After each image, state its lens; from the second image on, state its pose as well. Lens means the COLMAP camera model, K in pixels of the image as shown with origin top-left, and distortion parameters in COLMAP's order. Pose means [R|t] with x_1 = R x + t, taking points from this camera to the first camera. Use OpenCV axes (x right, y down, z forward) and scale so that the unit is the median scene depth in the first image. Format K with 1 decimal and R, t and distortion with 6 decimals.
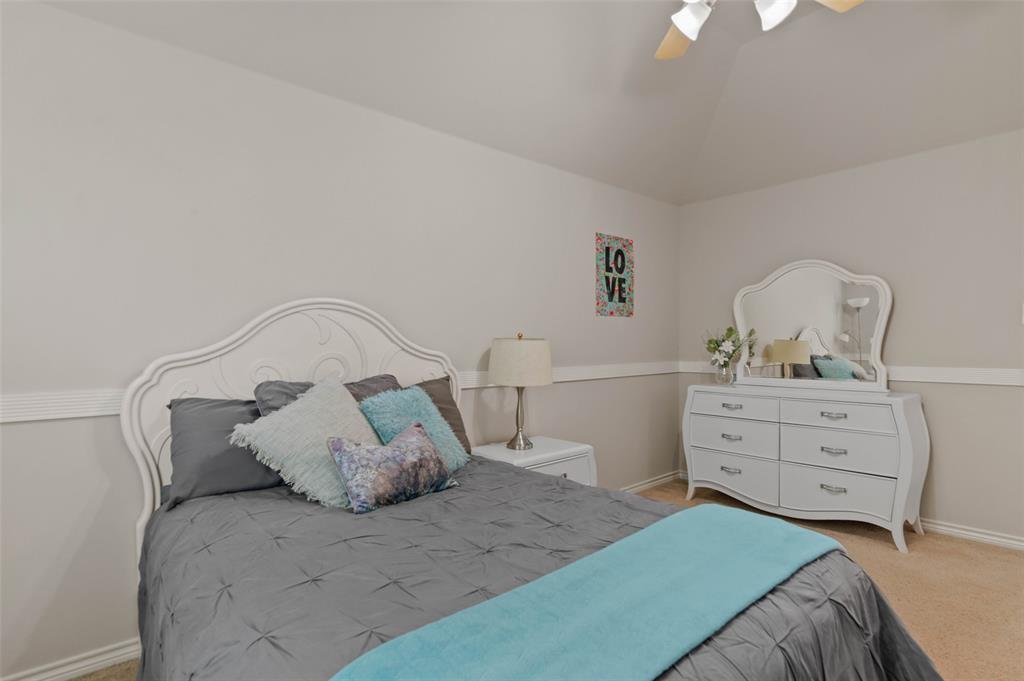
lens RADIAL K [[519.0, 0, 512.6], [0, 519.0, 326.8], [0, 0, 1]] dist [-0.000780, -0.000887]
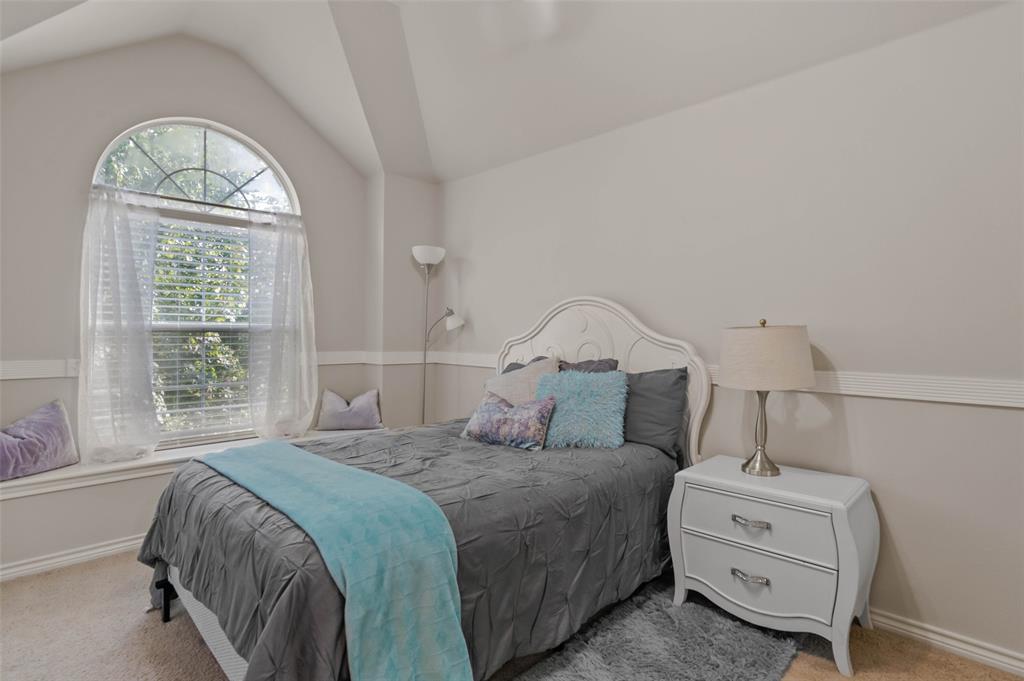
lens RADIAL K [[519.0, 0, 512.6], [0, 519.0, 326.8], [0, 0, 1]] dist [-0.000780, -0.000887]
pose [[0.037039, -0.001169, -0.999313, 0.941526], [0.034150, 0.999417, 0.000097, 0.014102], [0.998730, -0.034130, 0.037057, 0.782564]]
